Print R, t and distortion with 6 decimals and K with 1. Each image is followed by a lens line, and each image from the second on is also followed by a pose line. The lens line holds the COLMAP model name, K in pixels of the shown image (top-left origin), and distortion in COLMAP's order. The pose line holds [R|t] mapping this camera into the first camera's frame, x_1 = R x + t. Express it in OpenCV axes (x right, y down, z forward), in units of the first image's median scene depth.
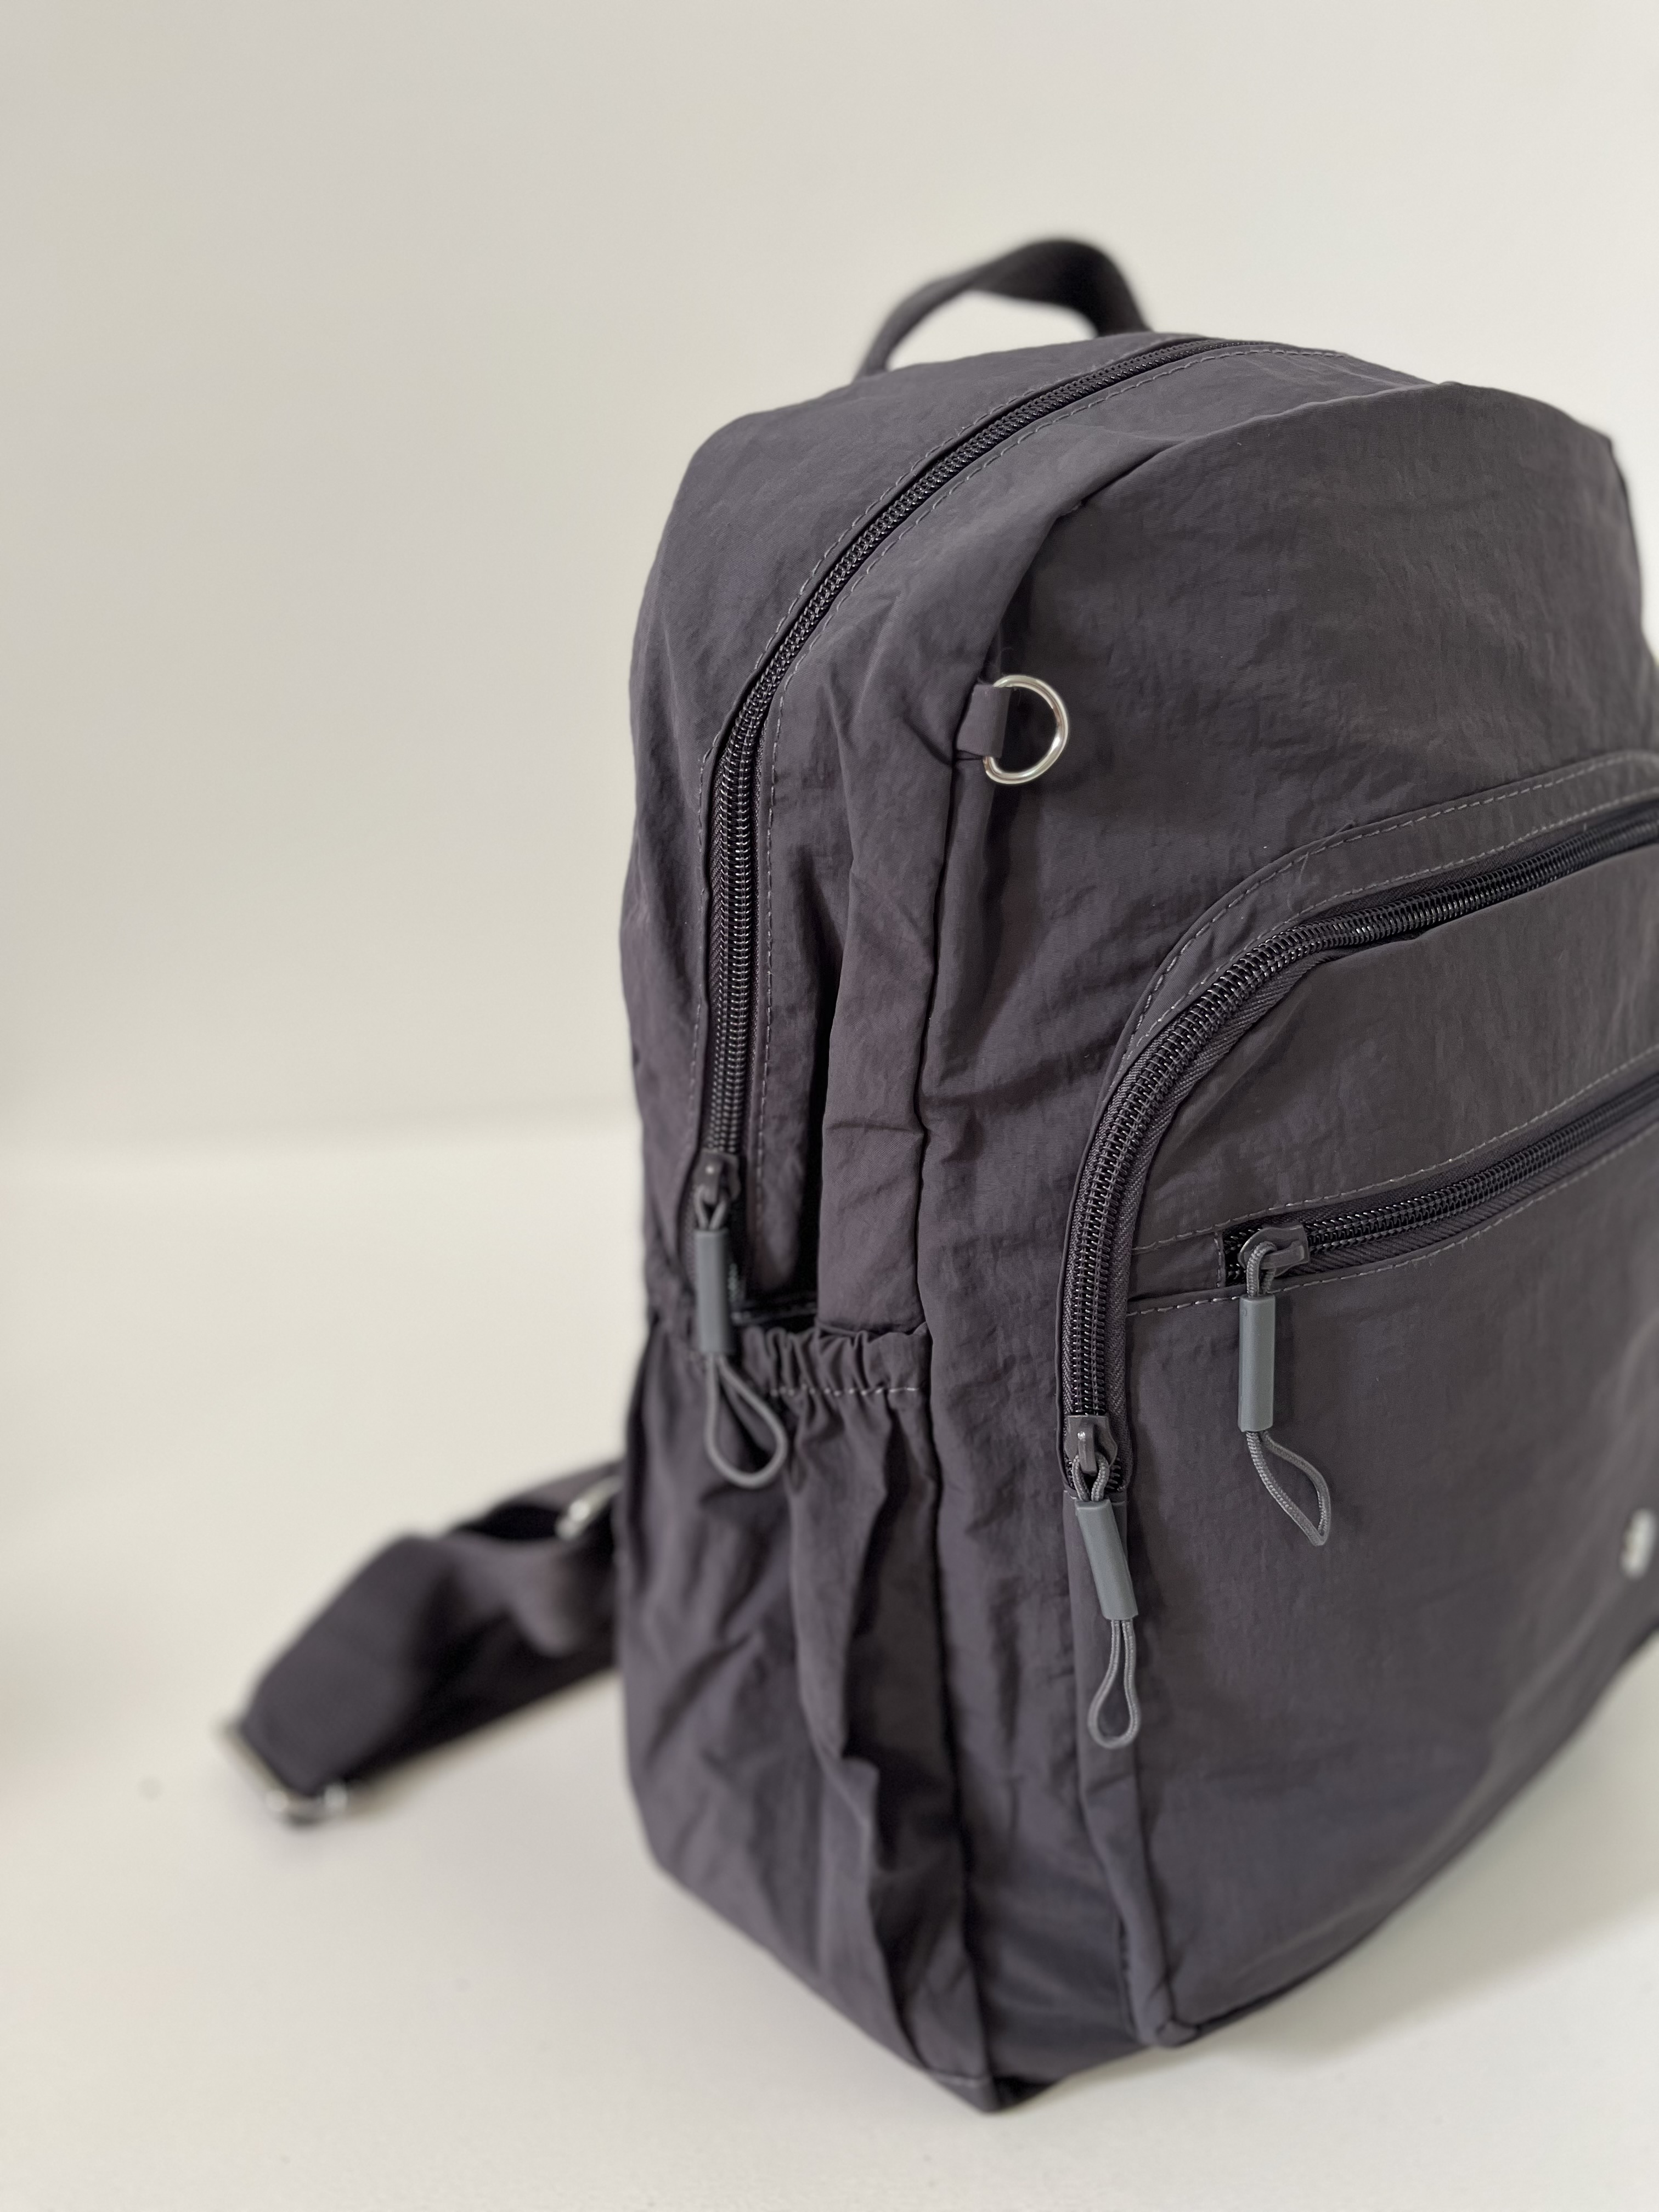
lens RADIAL K [[1732.3, 0, 829.5], [0, 1732.3, 1106.0], [0, 0, 1]] dist [-0.004362, -0.009677]
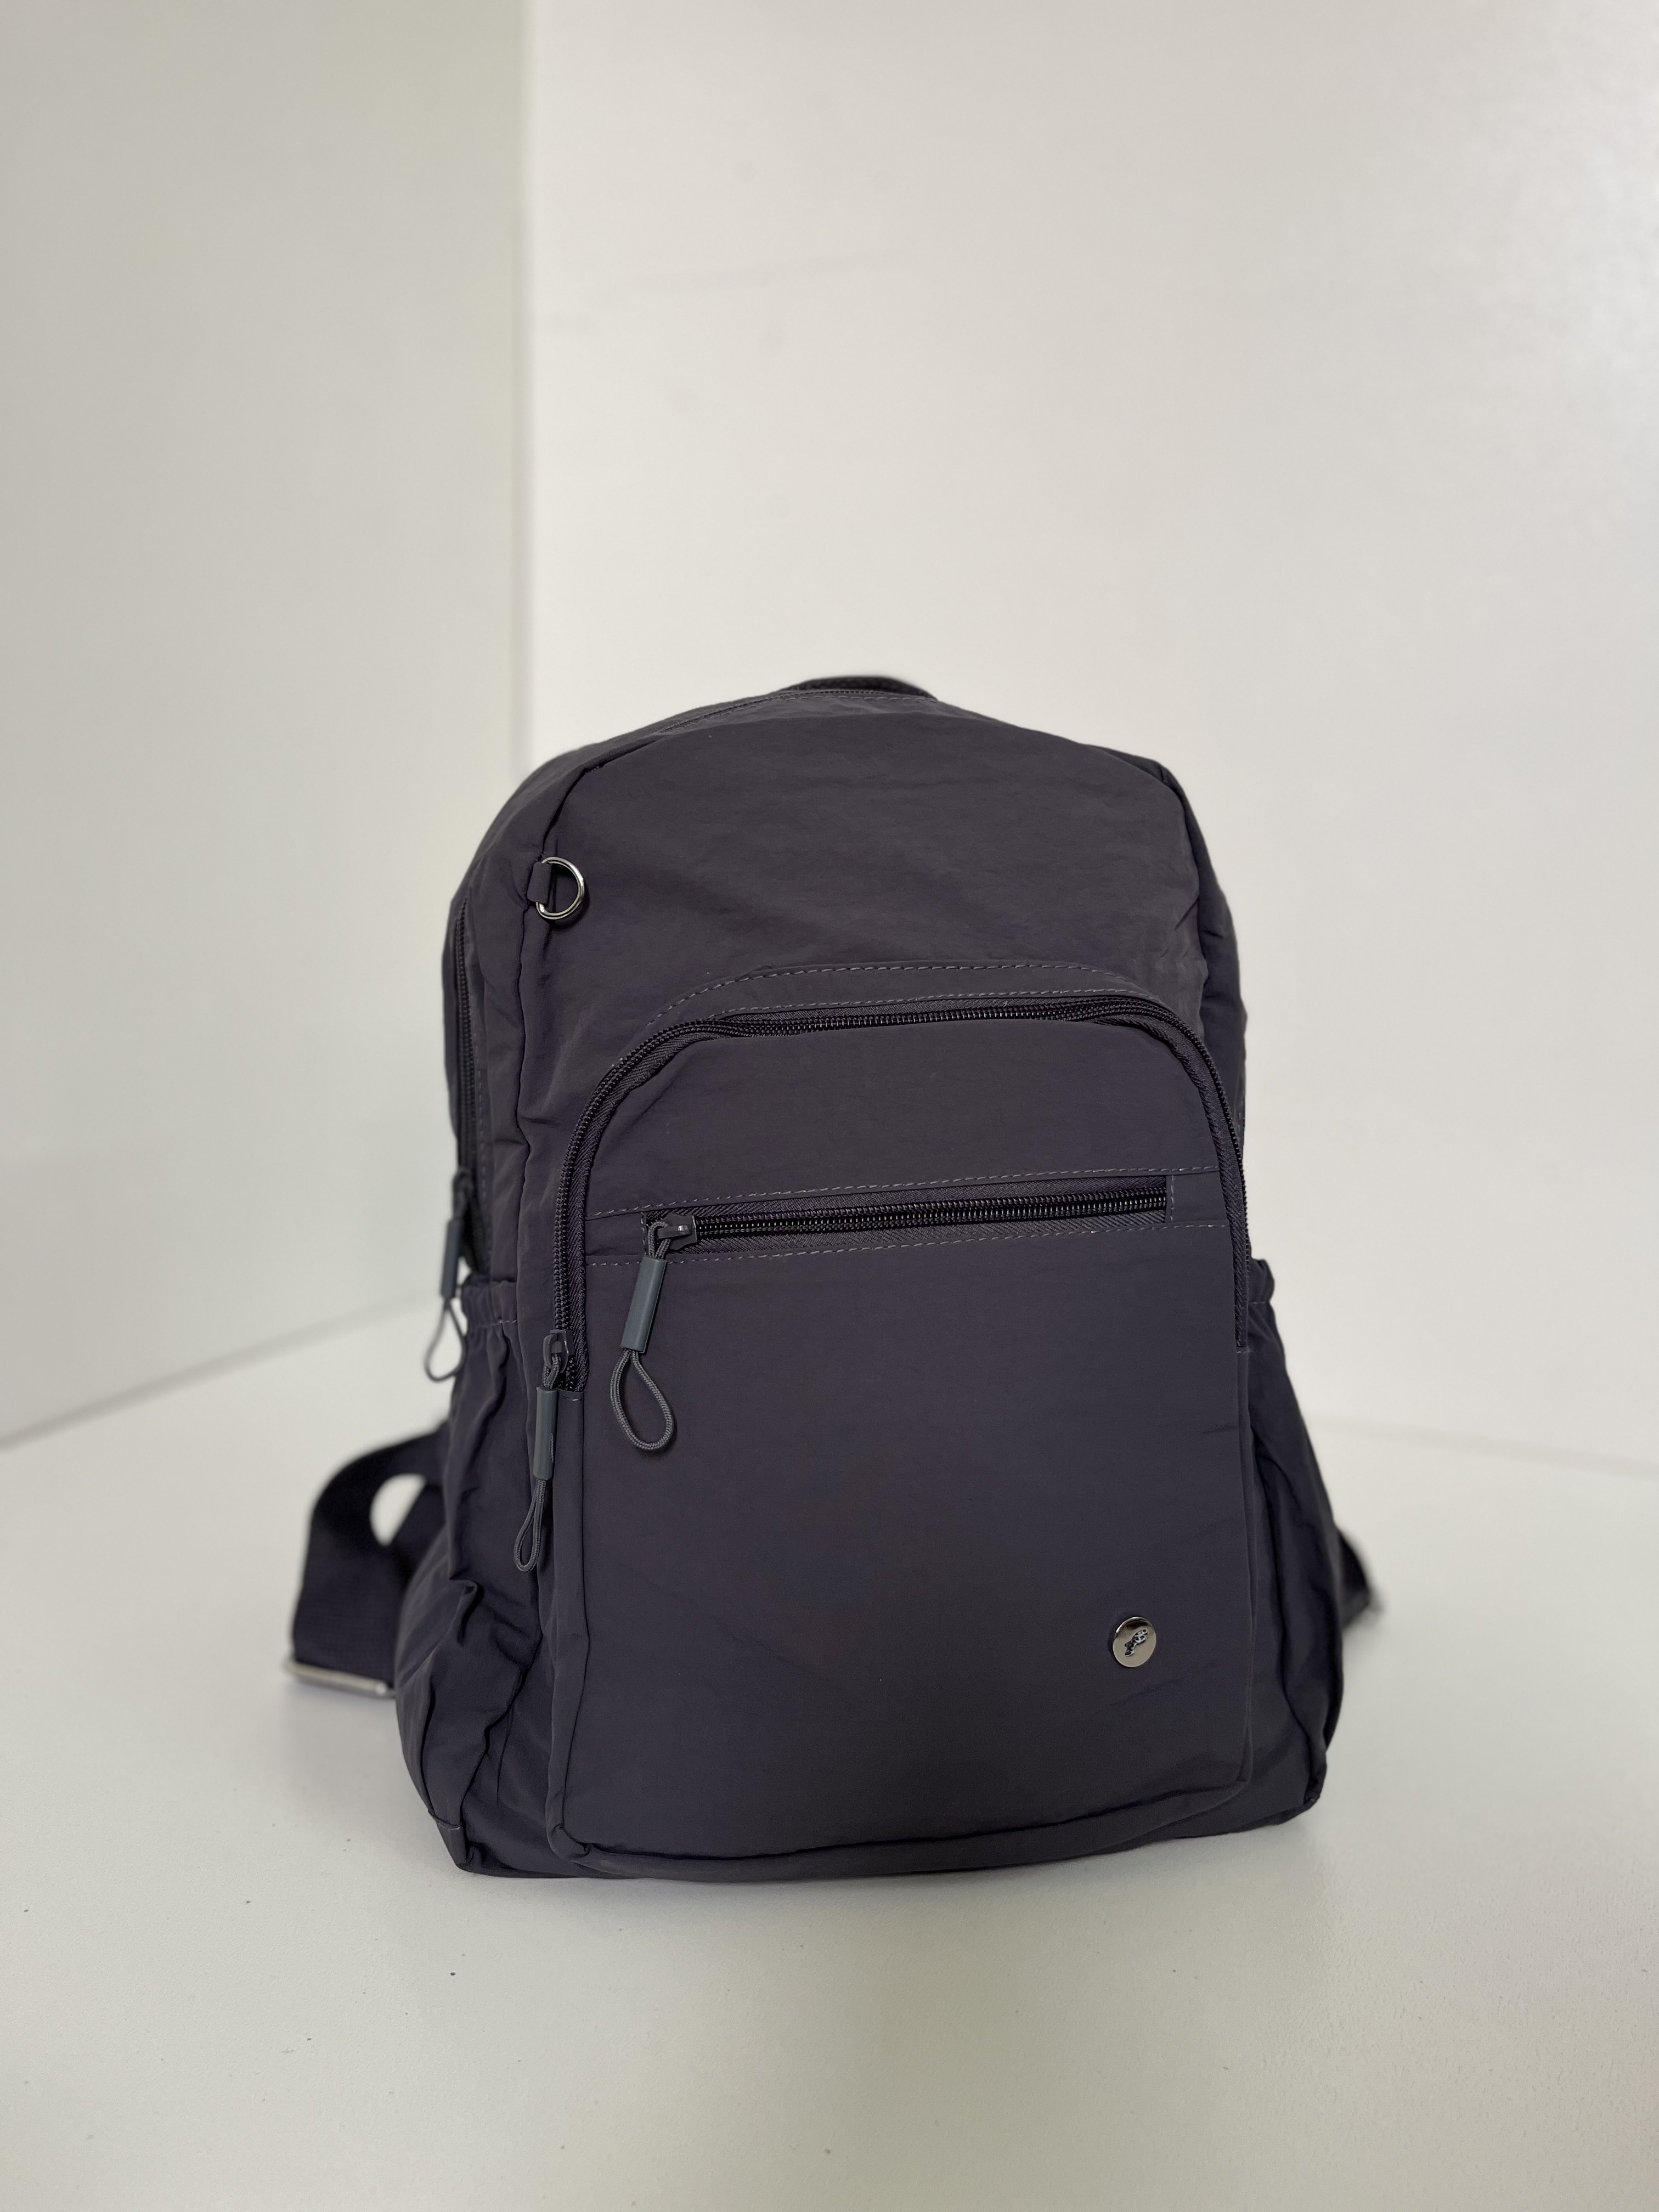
lens RADIAL K [[1732.3, 0, 829.5], [0, 1732.3, 1106.0], [0, 0, 1]] dist [-0.004362, -0.009677]
pose [[0.891218, 0.081986, -0.446103, 1.064601], [-0.202423, 0.952044, -0.229429, 0.306446], [0.405900, 0.294773, 0.865075, -0.290457]]
